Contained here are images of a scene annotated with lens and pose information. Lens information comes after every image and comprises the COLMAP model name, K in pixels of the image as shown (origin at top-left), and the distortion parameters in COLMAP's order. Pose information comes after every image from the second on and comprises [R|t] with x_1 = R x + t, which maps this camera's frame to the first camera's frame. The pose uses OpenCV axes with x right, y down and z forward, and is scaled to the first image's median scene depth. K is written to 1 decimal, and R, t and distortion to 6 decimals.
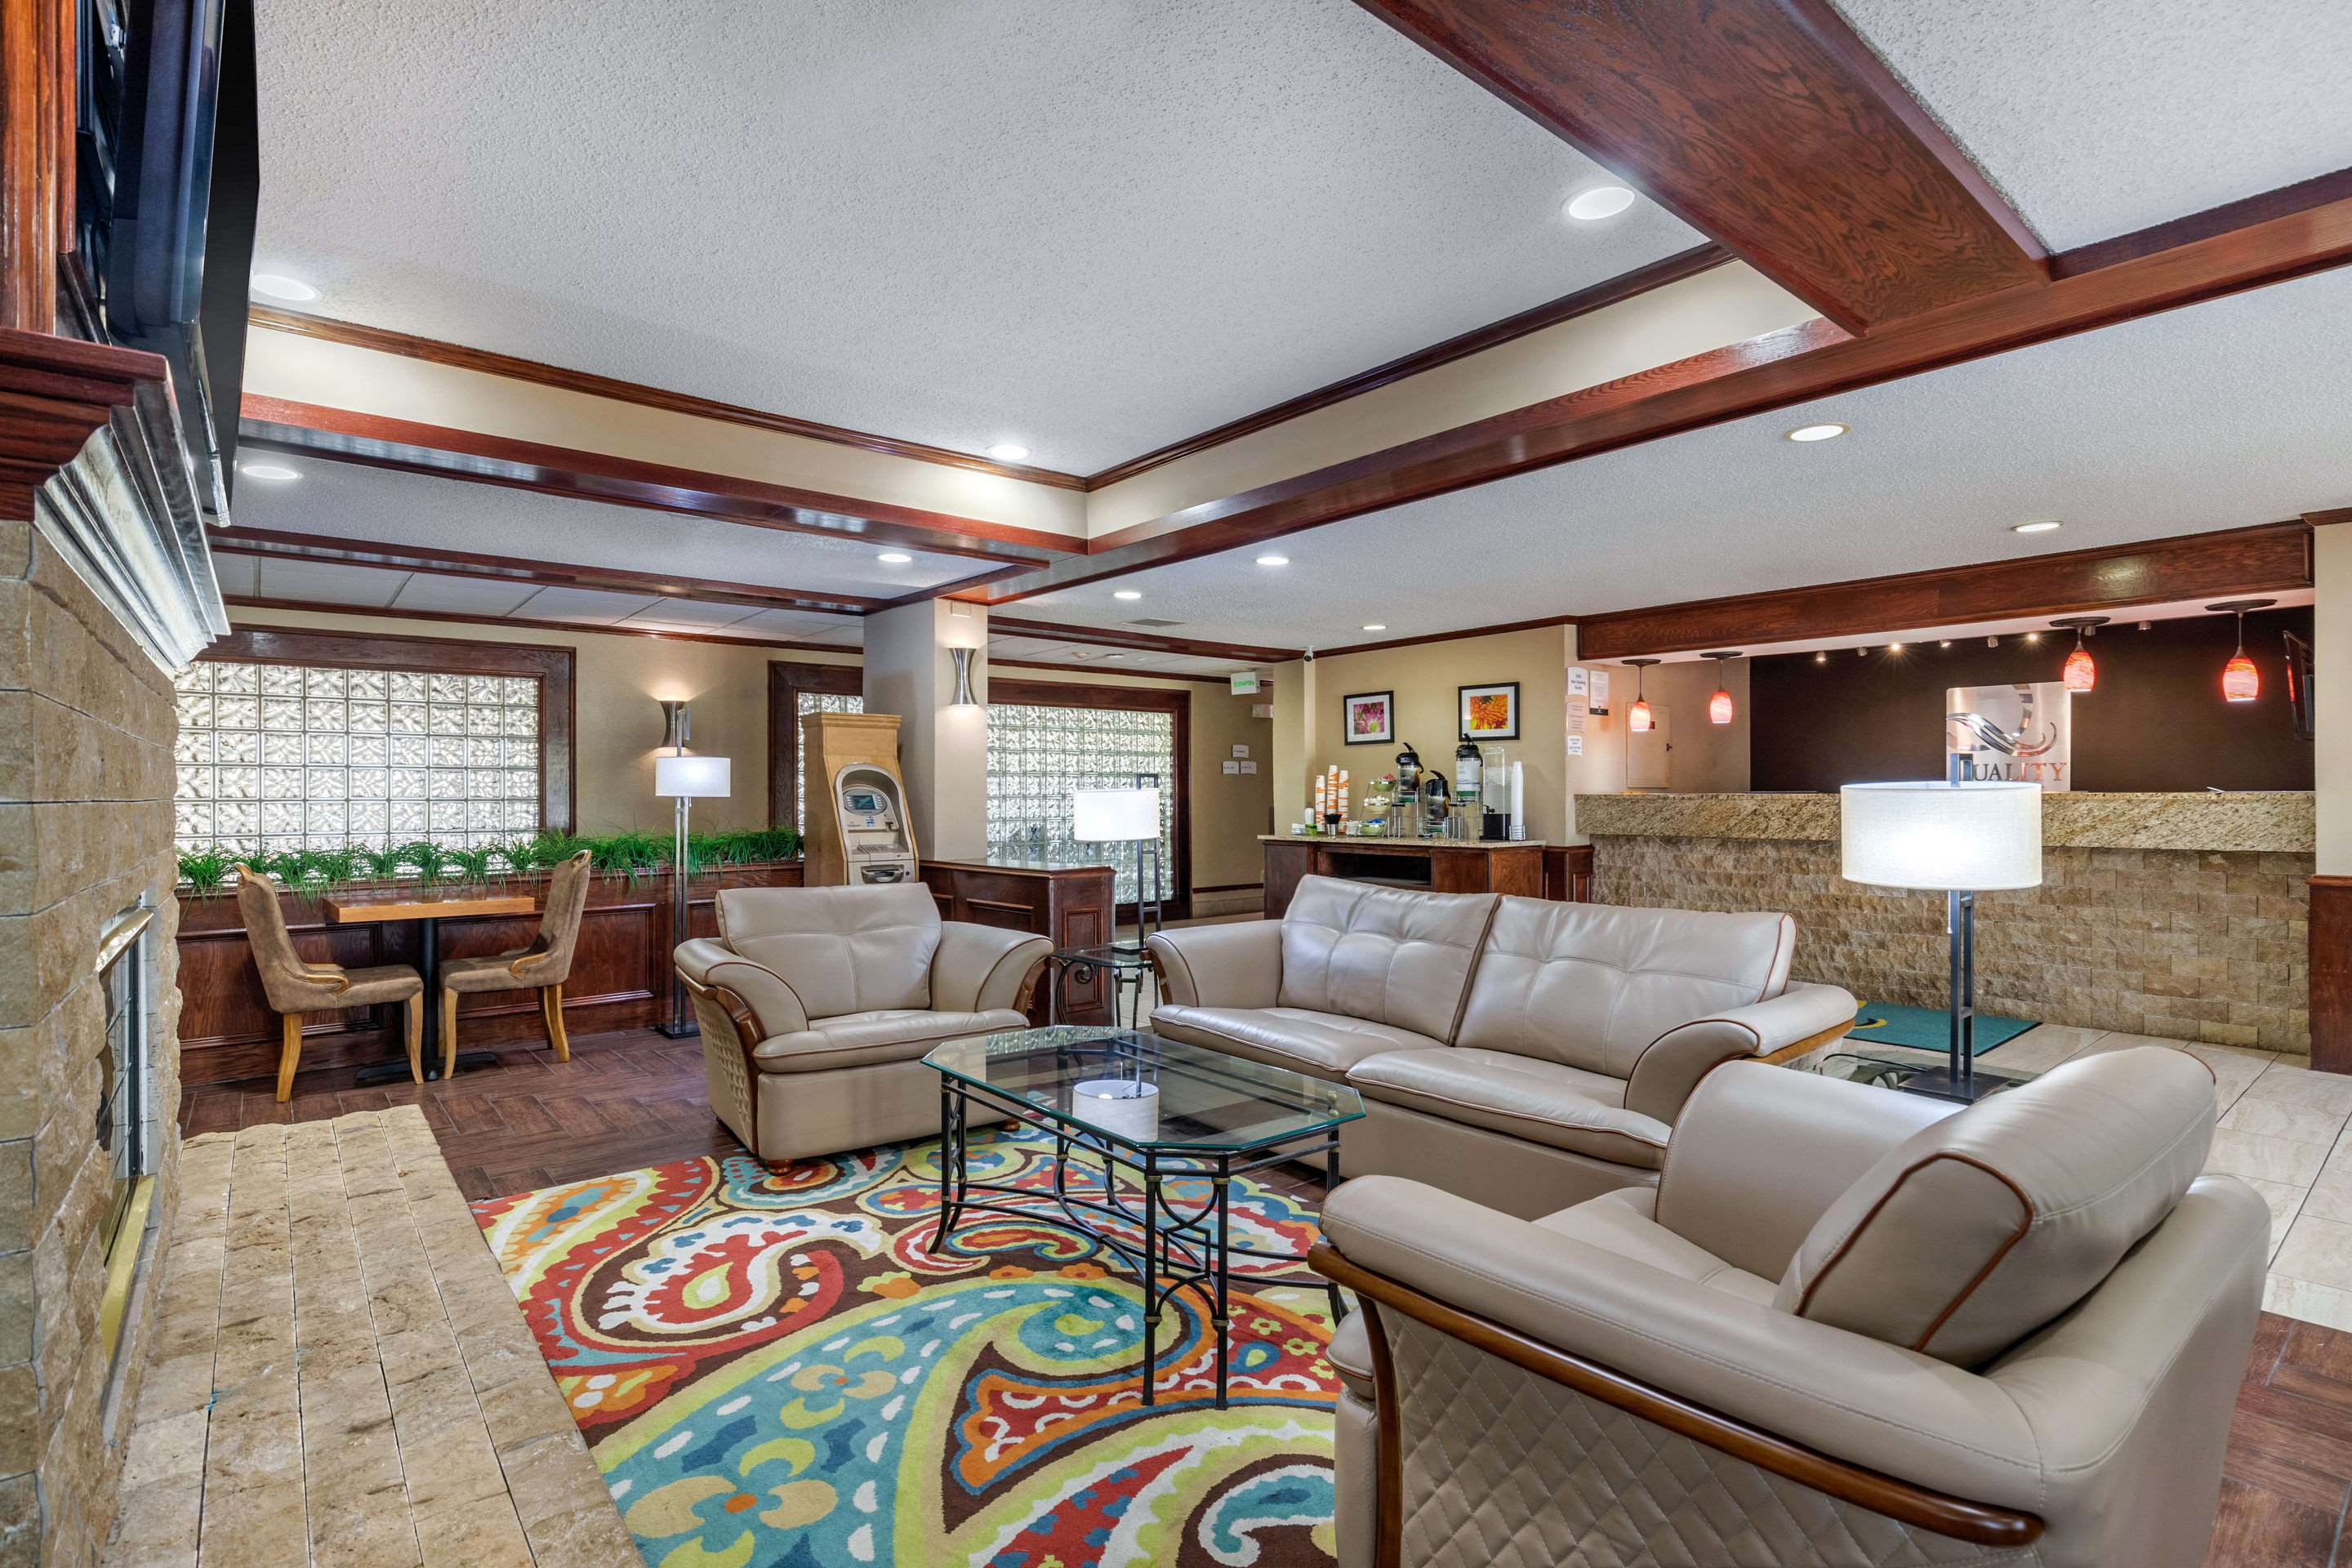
lens RADIAL K [[1116.5, 0, 1181.7], [0, 1116.5, 796.3], [0, 0, 1]] dist [-0.000625, 0.001162]
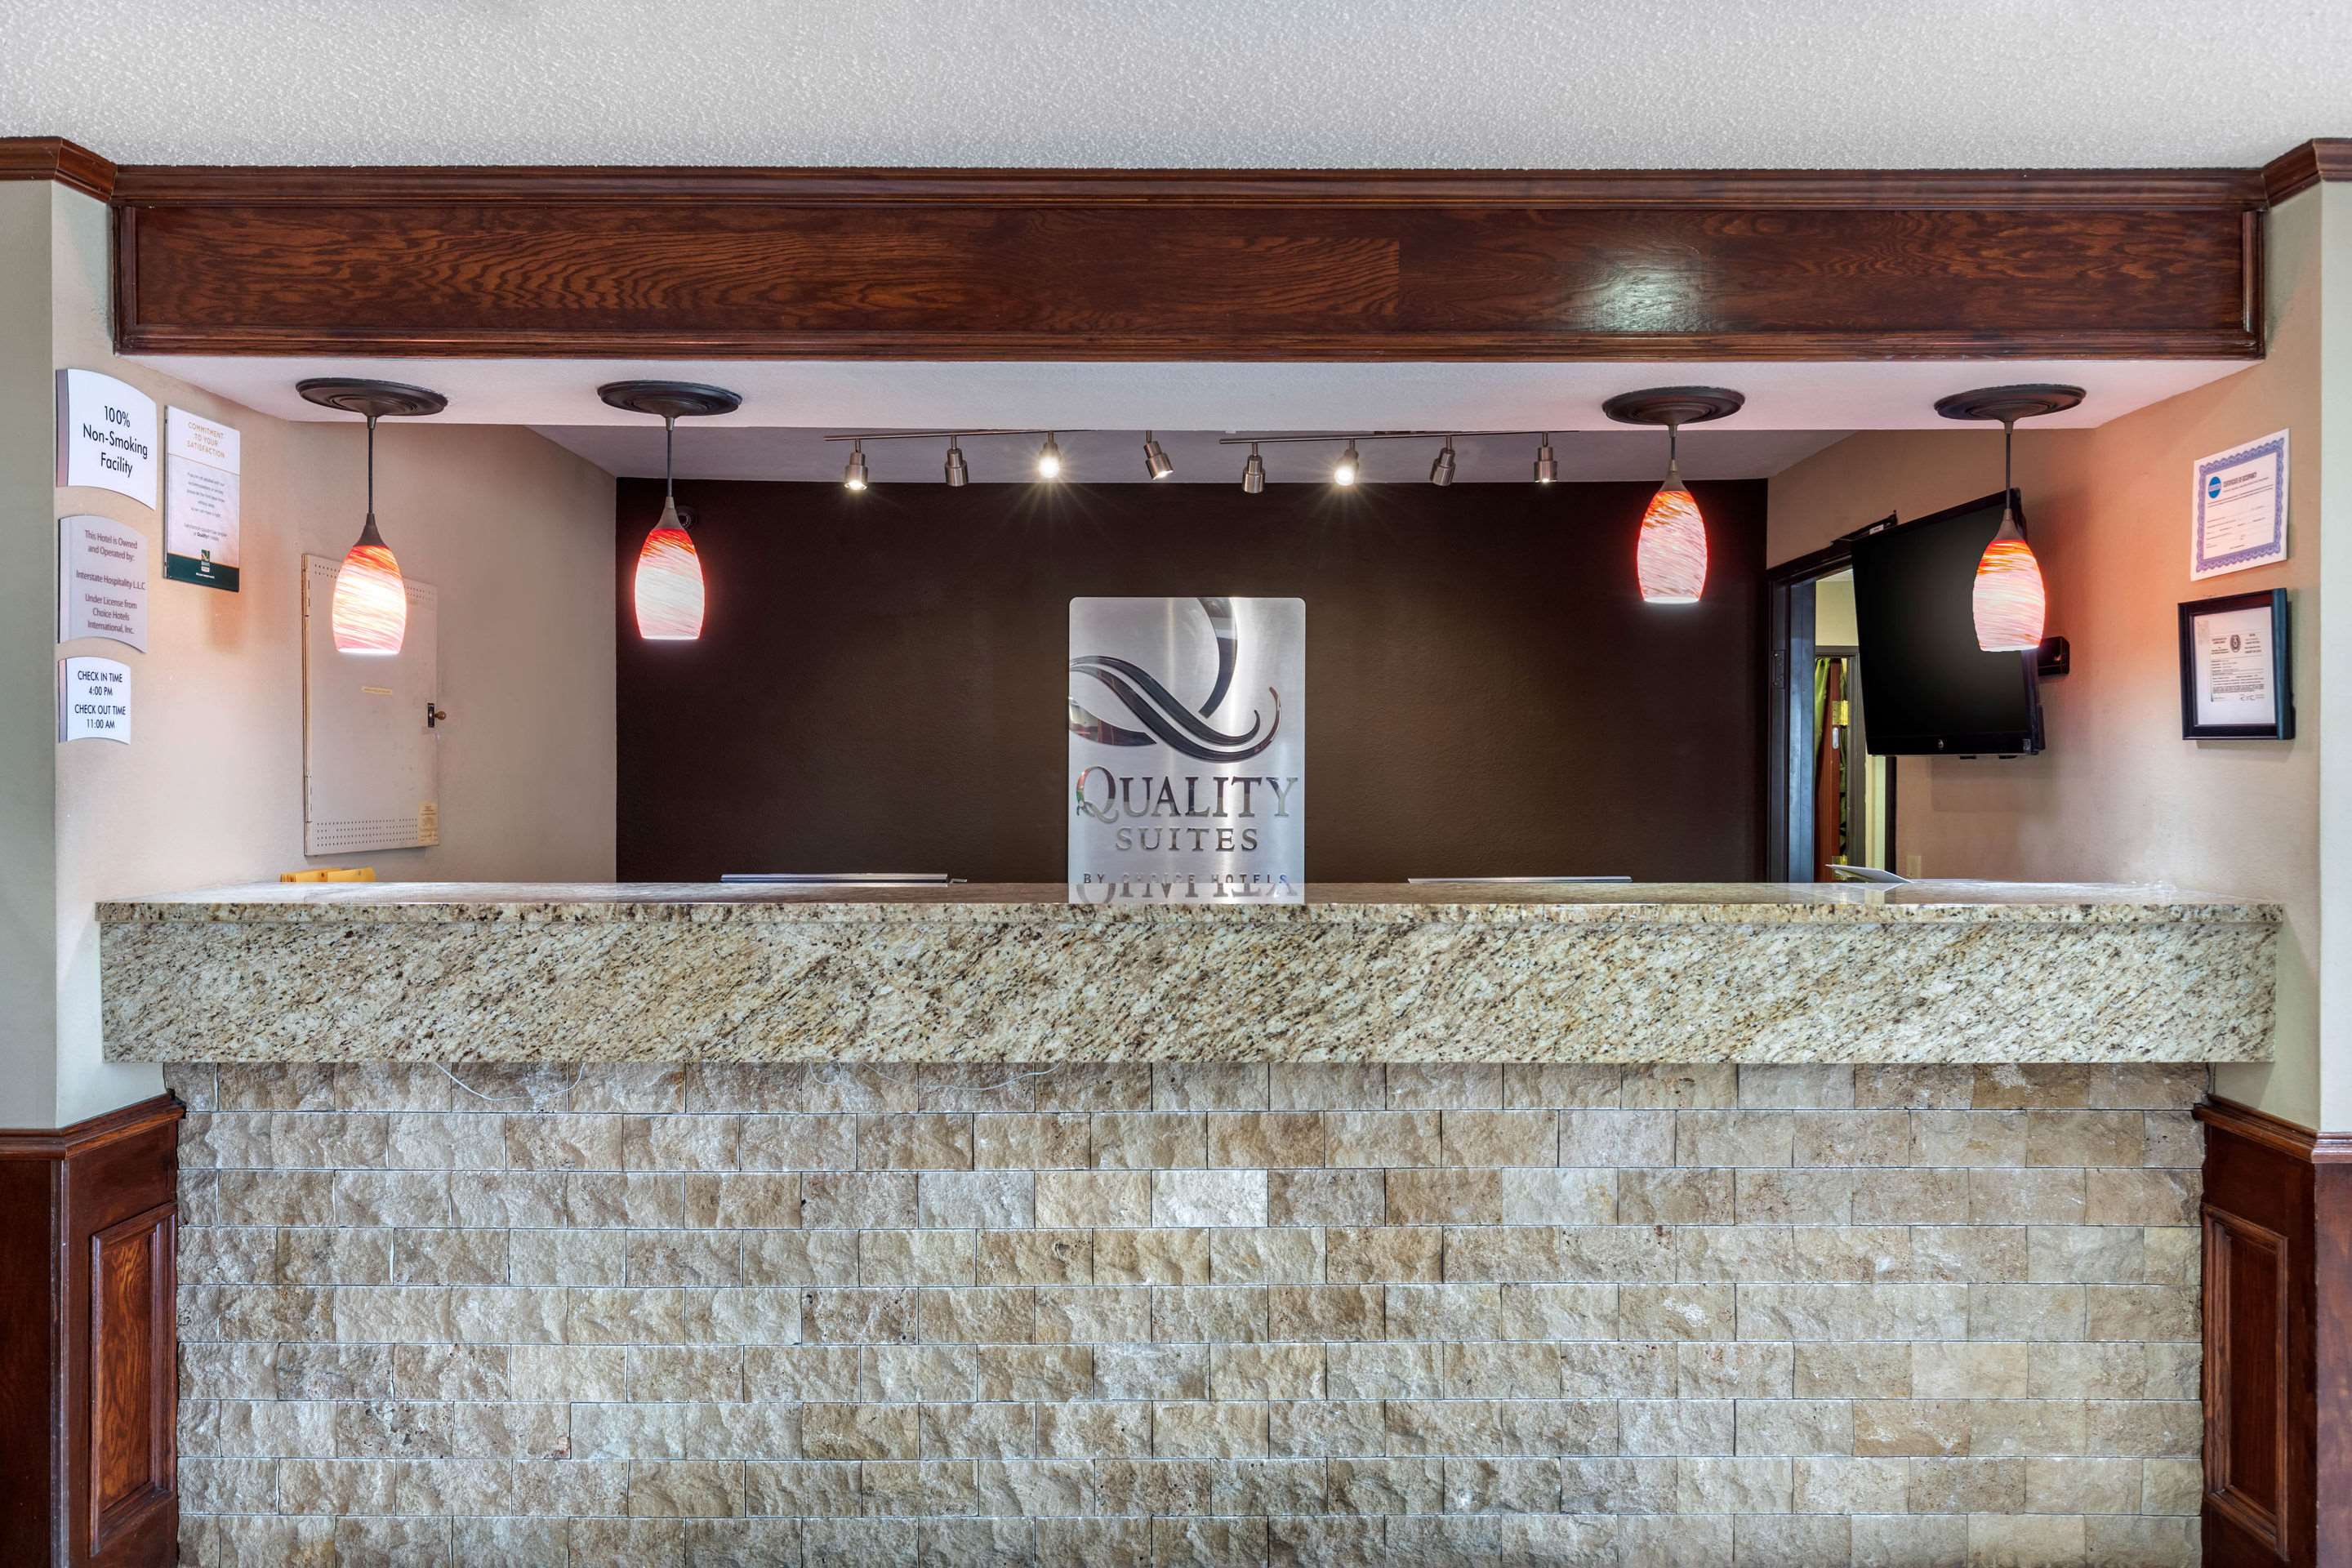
lens RADIAL K [[1796.5, 0, 1194.3], [0, 1796.5, 782.1], [0, 0, 1]] dist [0.002849, 0.000076]
pose [[0.635900, 0.001165, 0.771771, 0.278857], [-0.000595, 0.999999, -0.001019, -0.037947], [-0.771771, 0.000189, 0.635900, 0.784321]]
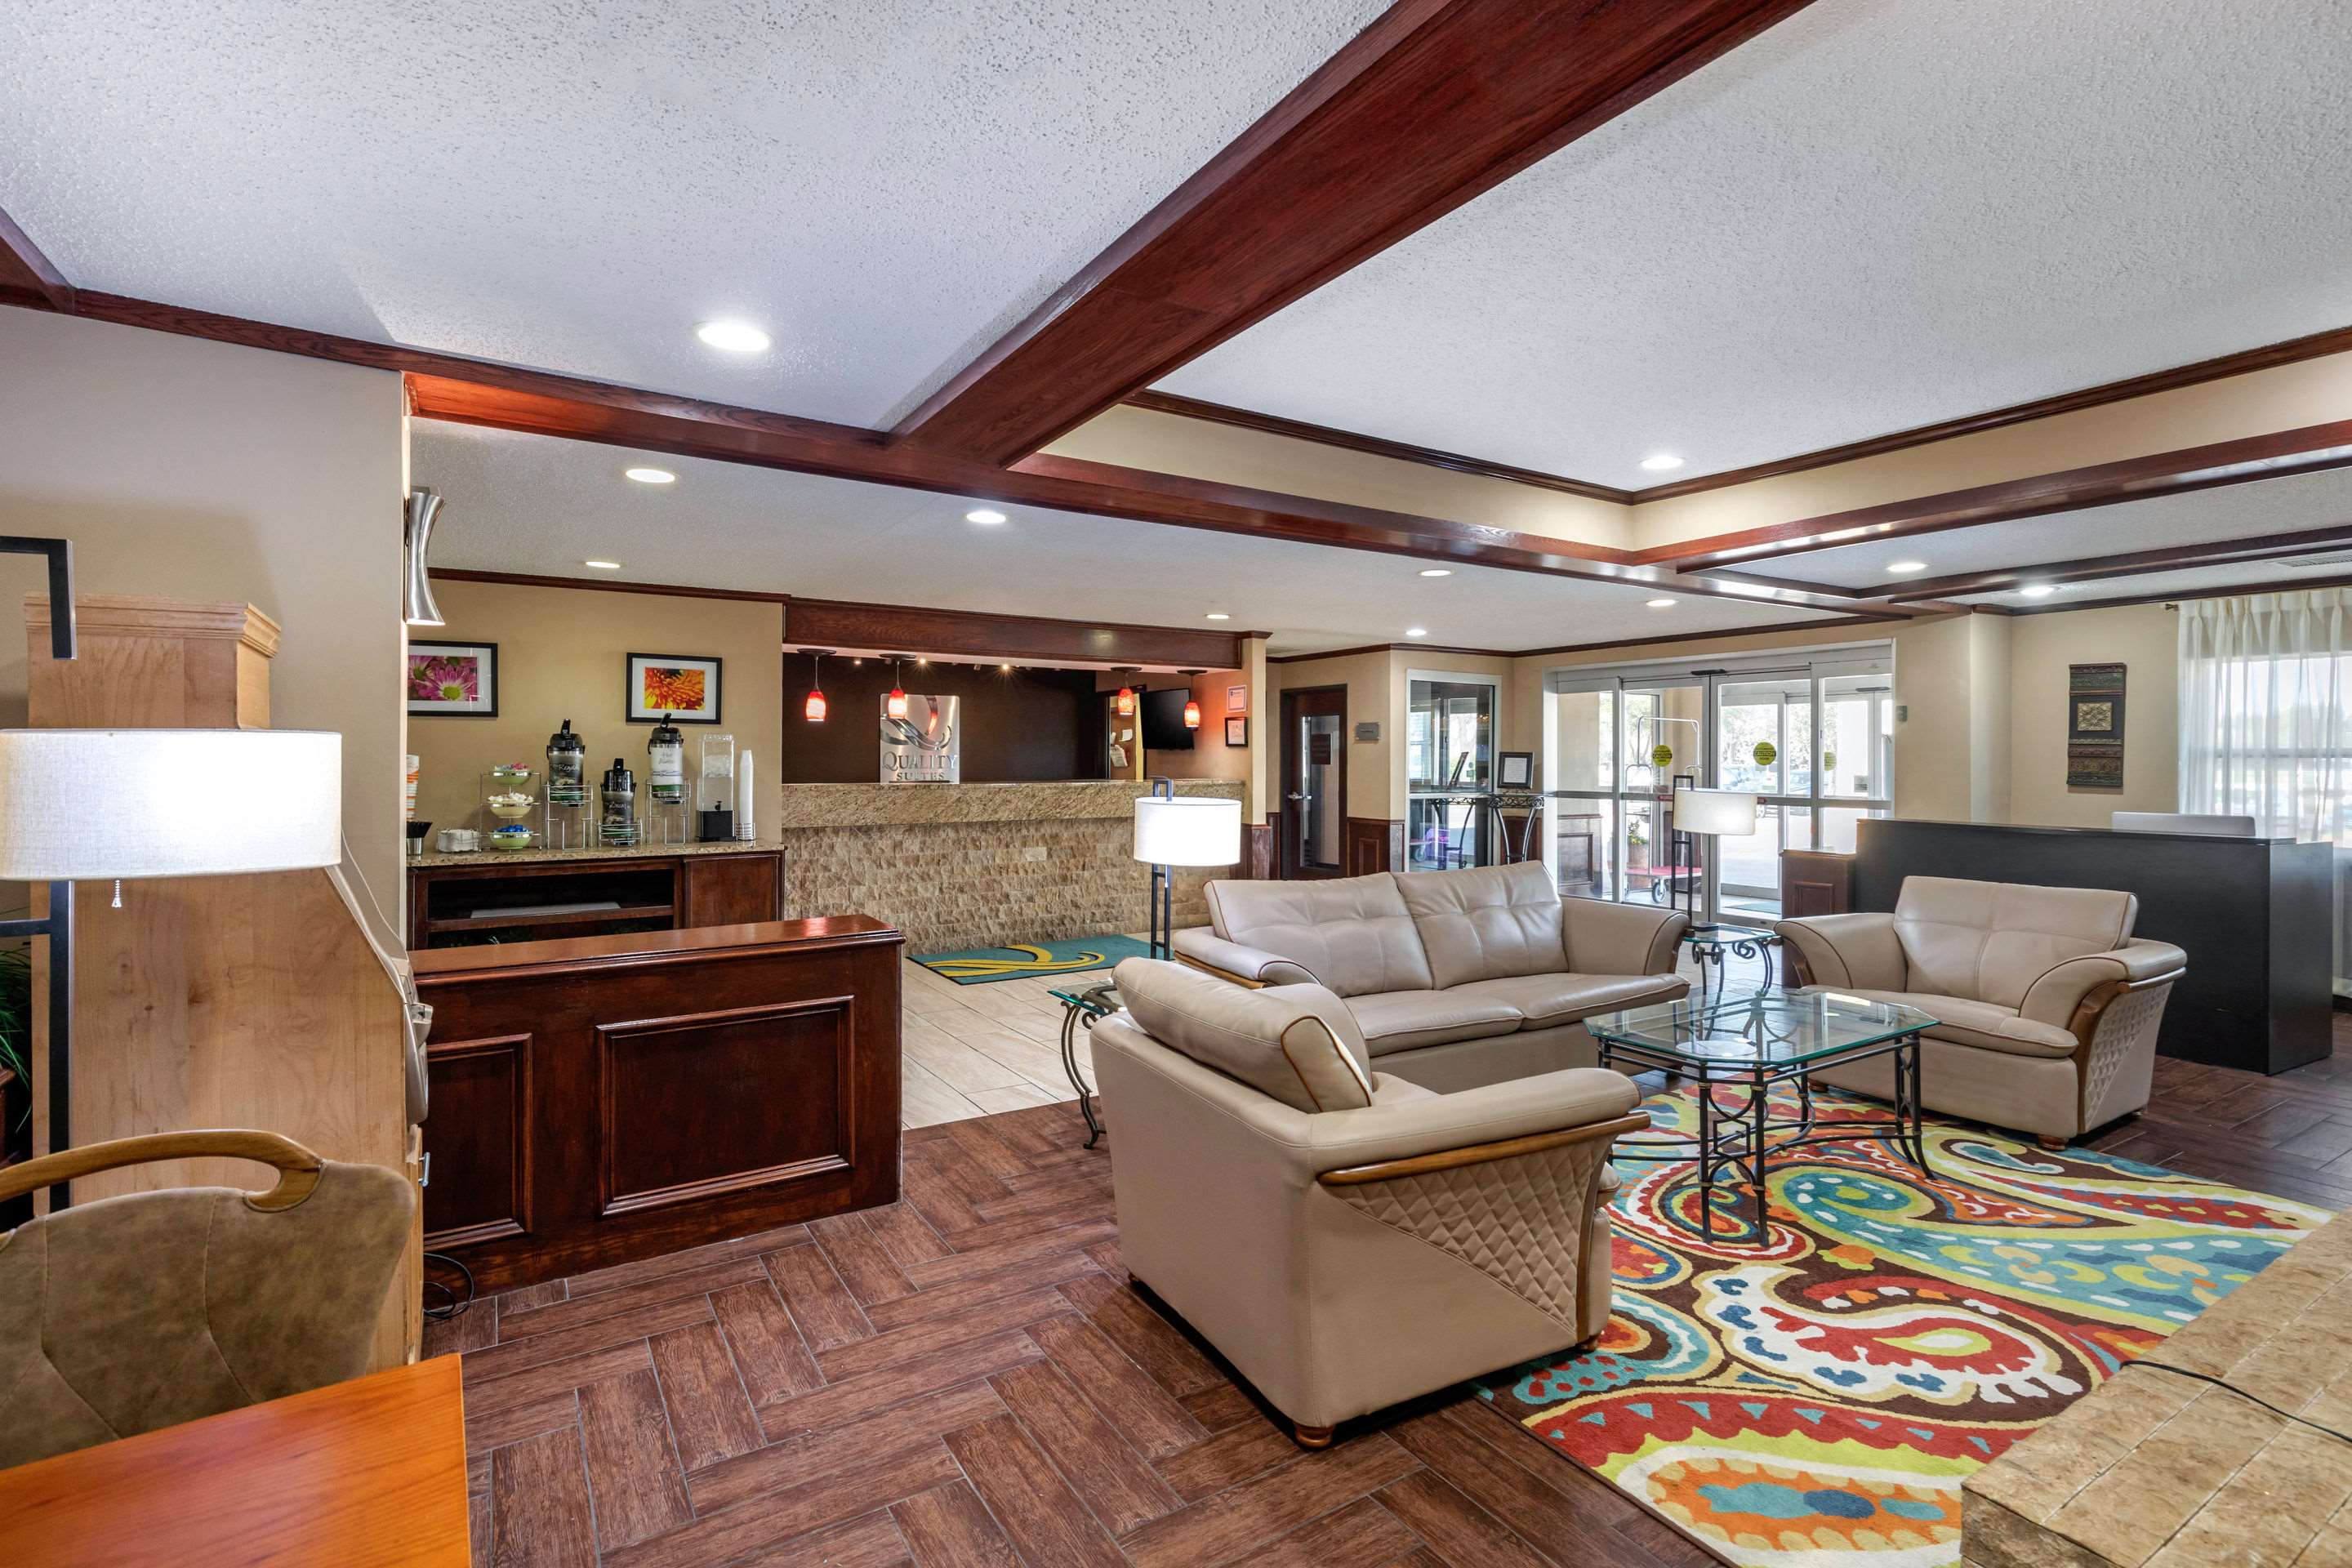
lens RADIAL K [[1100.5, 0, 1194.0], [0, 1100.5, 759.5], [0, 0, 1]] dist [0.002883, 0.000510]
pose [[0.131922, 0.003141, 0.991255, -0.706124], [0.001907, 0.999992, -0.003422, -0.027803], [-0.991258, 0.002342, 0.131915, 0.736983]]
